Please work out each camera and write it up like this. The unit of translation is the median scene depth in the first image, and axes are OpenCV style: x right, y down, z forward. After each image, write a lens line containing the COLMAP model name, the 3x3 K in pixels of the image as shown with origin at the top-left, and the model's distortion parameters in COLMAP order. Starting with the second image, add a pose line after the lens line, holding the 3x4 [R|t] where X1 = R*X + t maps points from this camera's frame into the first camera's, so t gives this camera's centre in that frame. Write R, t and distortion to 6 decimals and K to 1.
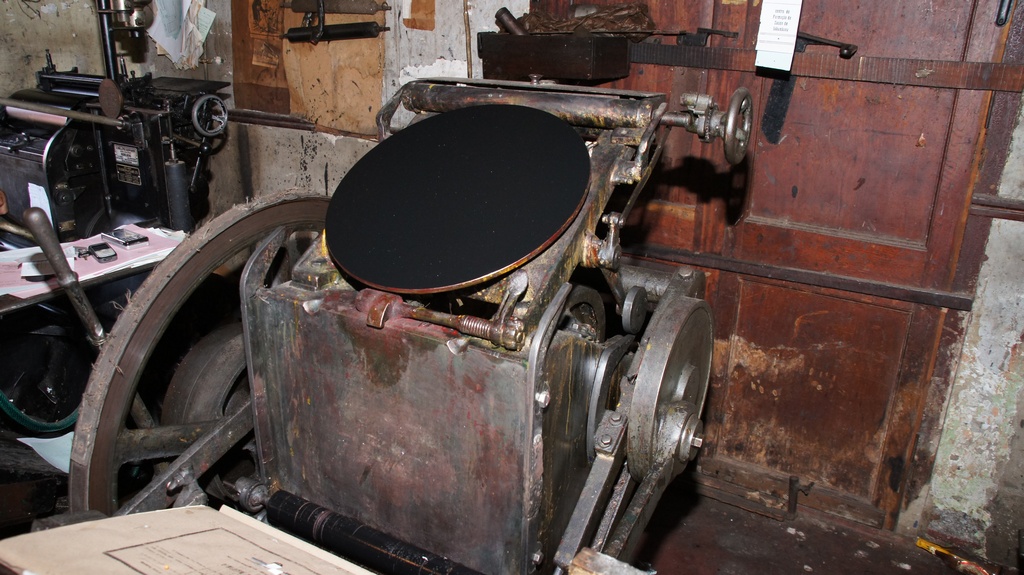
lens RADIAL K [[818.9, 0, 504.8], [0, 818.9, 293.5], [0, 0, 1]] dist [-0.162777, 0.150767]
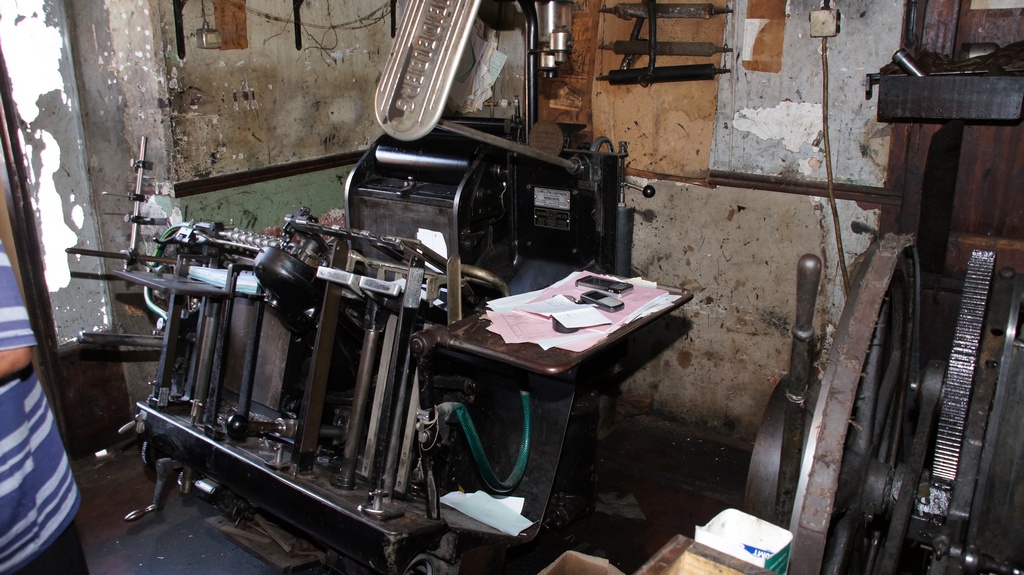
lens RADIAL K [[818.9, 0, 510.9], [0, 818.9, 296.8], [0, 0, 1]] dist [-0.162777, 0.150767]
pose [[0.997944, -0.011431, -0.063068, -0.501190], [0.008358, 0.998775, -0.048772, -0.009752], [0.063548, 0.048144, 0.996817, 0.023569]]
